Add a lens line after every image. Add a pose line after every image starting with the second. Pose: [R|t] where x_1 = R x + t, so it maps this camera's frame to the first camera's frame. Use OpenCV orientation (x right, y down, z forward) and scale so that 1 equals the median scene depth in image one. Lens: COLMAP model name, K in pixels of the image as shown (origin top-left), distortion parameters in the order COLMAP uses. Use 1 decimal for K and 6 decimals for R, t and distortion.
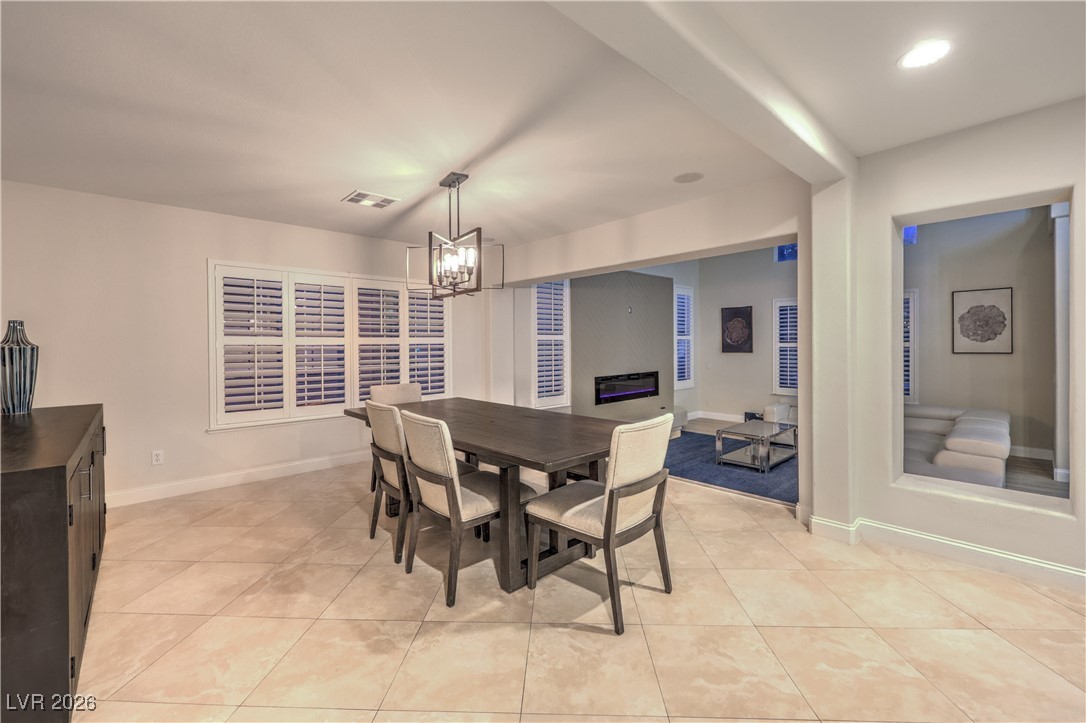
lens RADIAL K [[446.9, 0, 545.5], [0, 446.9, 346.5], [0, 0, 1]] dist [-0.001210, -0.000259]
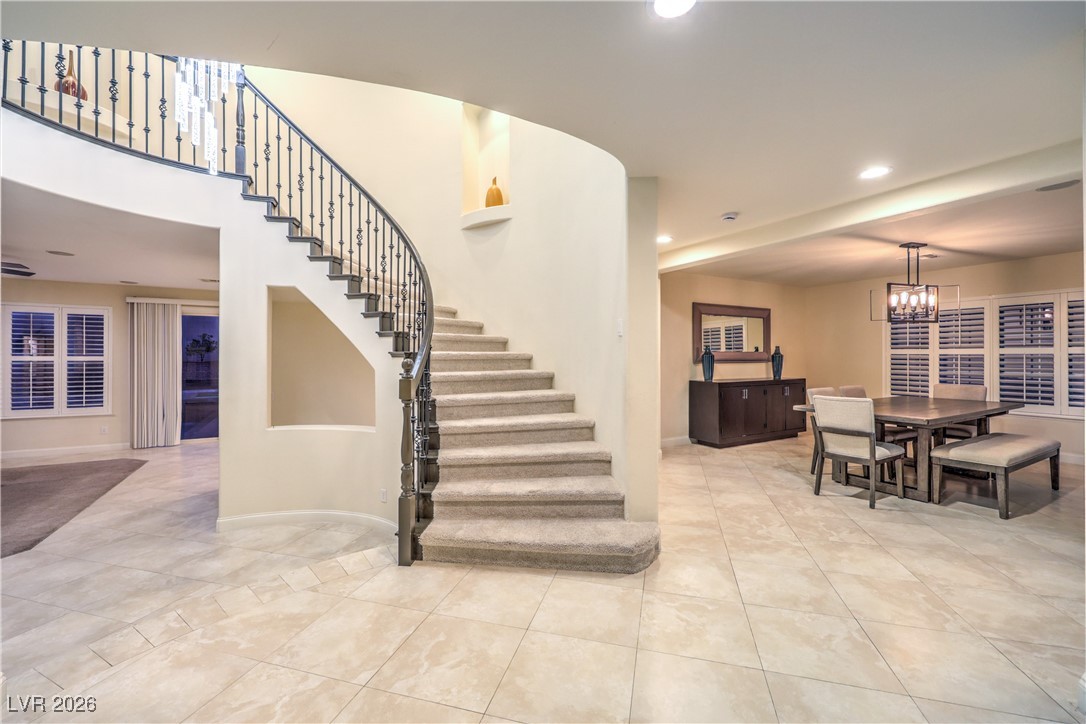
lens RADIAL K [[448.5, 0, 543.0], [0, 448.5, 362.0], [0, 0, 1]] dist [-0.001304, -0.000036]
pose [[-0.223895, 0.026711, -0.974247, 1.627135], [0.004331, 0.999642, 0.026412, -0.032246], [0.974604, 0.001694, -0.223930, 0.137126]]
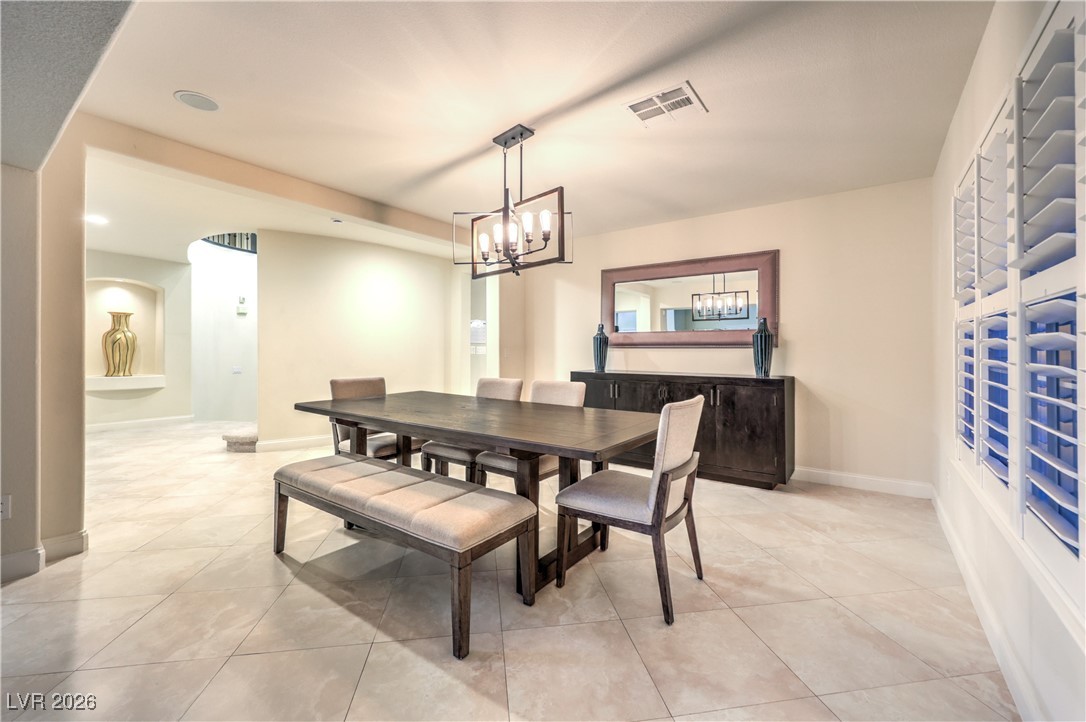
lens RADIAL K [[446.9, 0, 545.5], [0, 446.9, 346.0], [0, 0, 1]] dist [-0.001210, -0.000259]
pose [[-0.981146, 0.005915, -0.193177, -0.105194], [0.006995, 0.999963, -0.004907, 0.036681], [0.193141, -0.006165, -0.981152, 1.968474]]
